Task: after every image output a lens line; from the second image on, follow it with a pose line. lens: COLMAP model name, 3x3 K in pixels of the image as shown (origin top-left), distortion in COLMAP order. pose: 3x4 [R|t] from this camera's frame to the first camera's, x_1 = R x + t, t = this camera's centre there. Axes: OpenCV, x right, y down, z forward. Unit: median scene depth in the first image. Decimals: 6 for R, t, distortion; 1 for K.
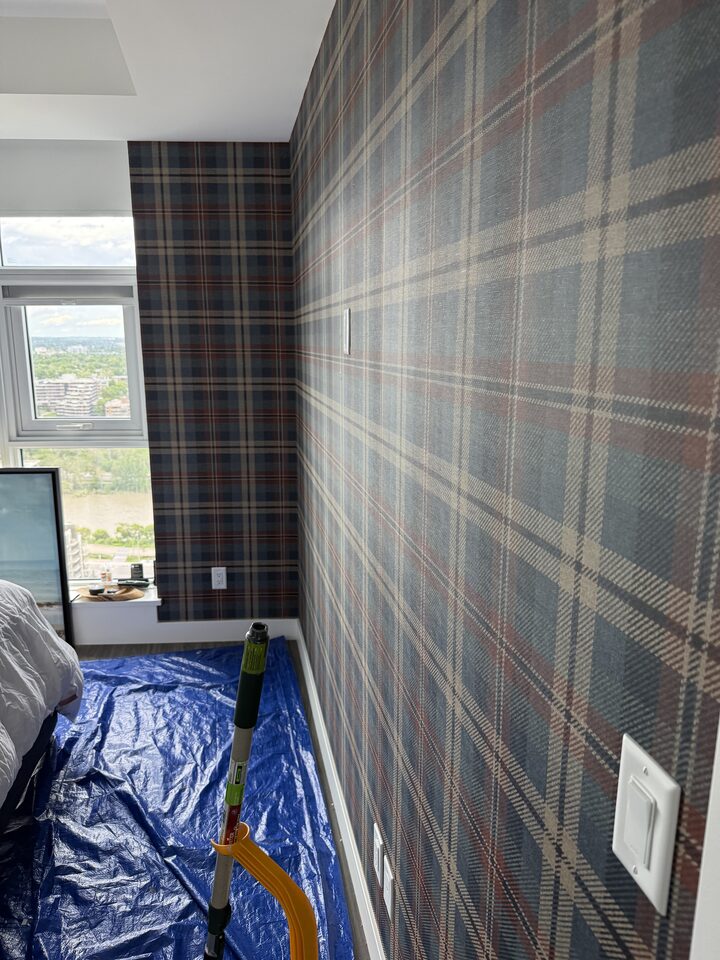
lens RADIAL K [[626.4, 0, 360.0], [0, 626.4, 480.0], [0, 0, 1]] dist [-0.007846, -0.018766]
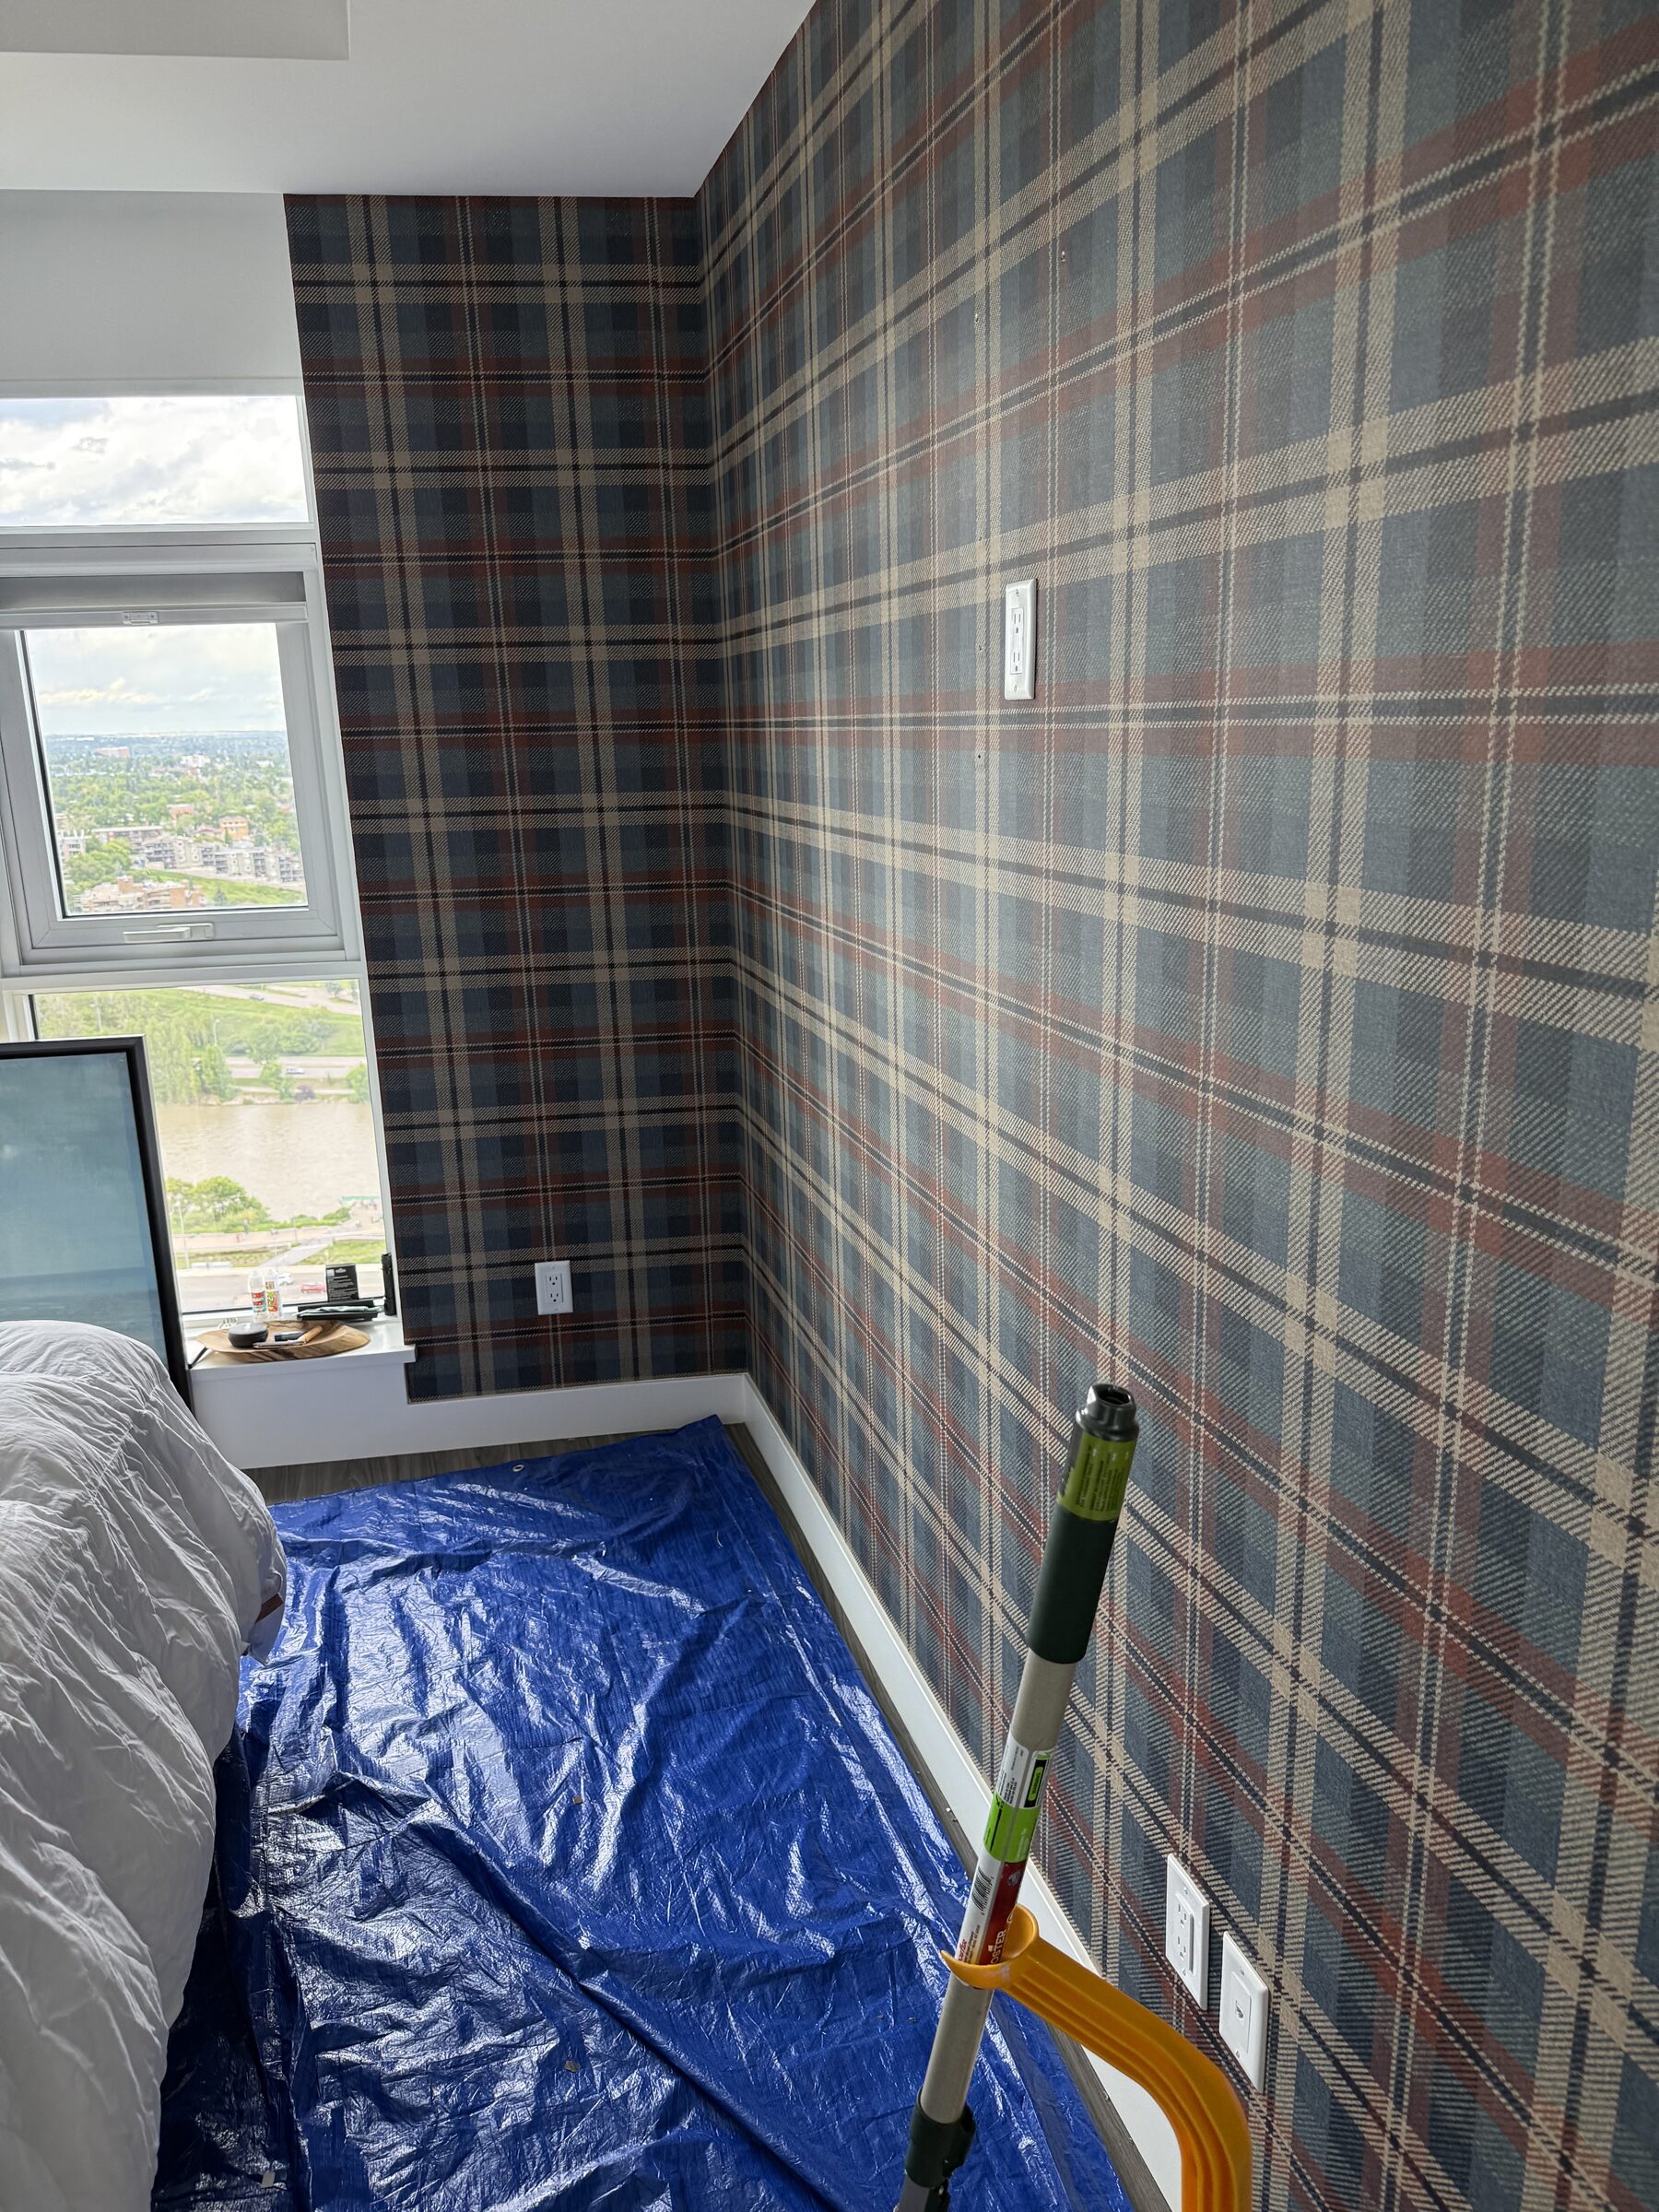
lens RADIAL K [[1435.4, 0, 829.5], [0, 1435.4, 1106.0], [0, 0, 1]] dist [0.004783, -0.032110]
pose [[0.995829, -0.049219, 0.076823, -0.127131], [0.045997, 0.998009, 0.043161, 0.005558], [-0.078795, -0.039447, 0.996110, 0.054303]]
